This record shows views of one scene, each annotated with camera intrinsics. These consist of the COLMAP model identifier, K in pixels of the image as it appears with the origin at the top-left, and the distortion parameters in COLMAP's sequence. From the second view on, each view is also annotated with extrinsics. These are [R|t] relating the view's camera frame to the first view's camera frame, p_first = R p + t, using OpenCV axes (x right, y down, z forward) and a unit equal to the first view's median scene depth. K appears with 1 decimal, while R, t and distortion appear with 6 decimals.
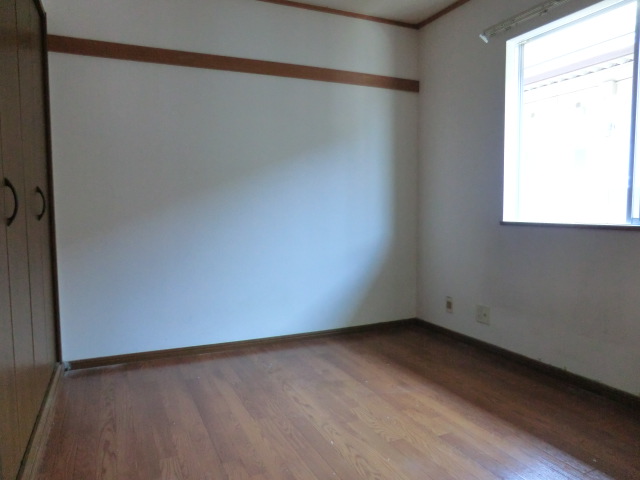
lens RADIAL K [[463.6, 0, 320.2], [0, 463.6, 238.3], [0, 0, 1]] dist [-0.070243, 0.059824]
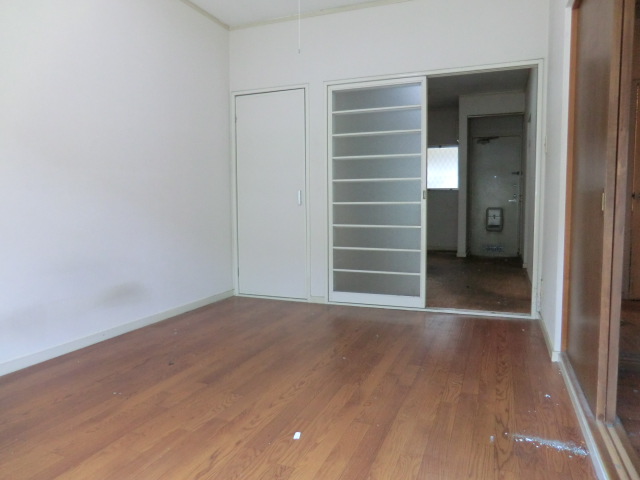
lens RADIAL K [[463.6, 0, 316.5], [0, 463.6, 246.1], [0, 0, 1]] dist [-0.070243, 0.059824]
pose [[-0.690835, -0.060639, 0.720465, -0.520480], [0.051745, 0.989775, 0.132923, -0.021481], [-0.721158, 0.129109, -0.680633, 1.136416]]
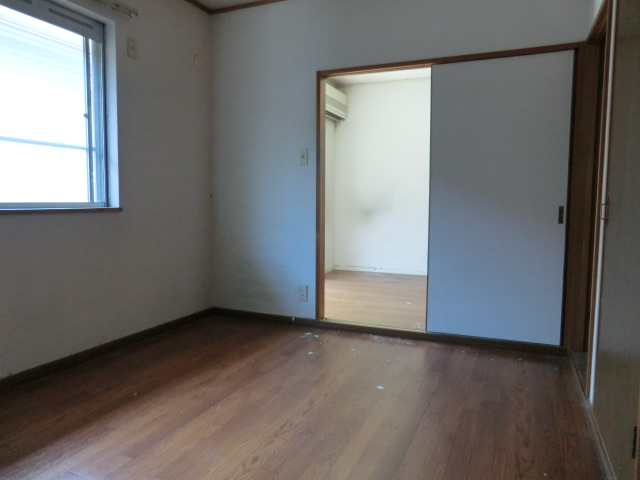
lens RADIAL K [[463.6, 0, 315.6], [0, 463.6, 236.8], [0, 0, 1]] dist [-0.070243, 0.059824]
pose [[-0.659281, -0.054474, 0.749921, -0.426456], [0.048527, 0.992210, 0.114735, -0.039308], [-0.750329, 0.112034, -0.651502, 0.933617]]
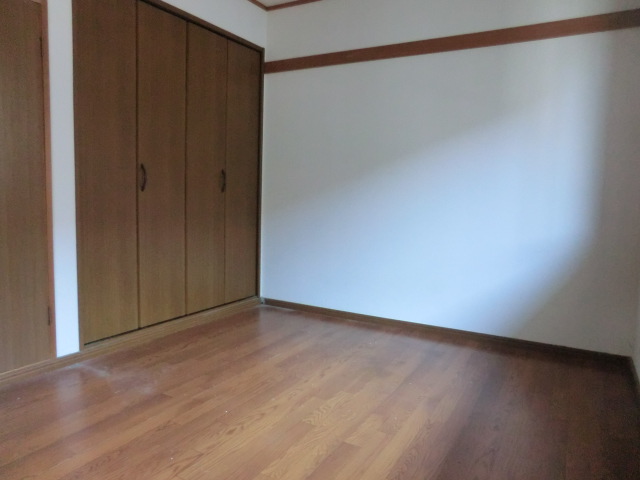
lens RADIAL K [[463.6, 0, 308.6], [0, 463.6, 236.5], [0, 0, 1]] dist [-0.070243, 0.059824]
pose [[0.567927, 0.099471, -0.817046, 0.681239], [-0.086303, 0.994395, 0.061073, -0.011326], [0.818542, 0.035829, 0.573329, 0.311683]]
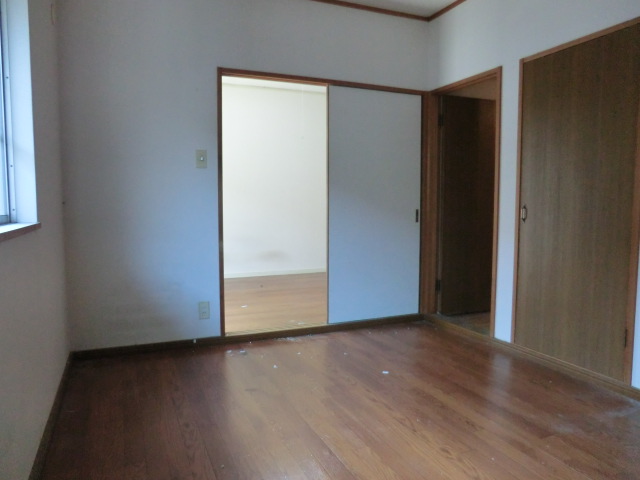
lens RADIAL K [[463.6, 0, 317.8], [0, 463.6, 235.4], [0, 0, 1]] dist [-0.070243, 0.059824]
pose [[-0.999480, 0.006543, 0.031563, 0.247285], [0.010721, 0.990912, 0.134085, -0.075627], [-0.030399, 0.134354, -0.990467, 1.251779]]
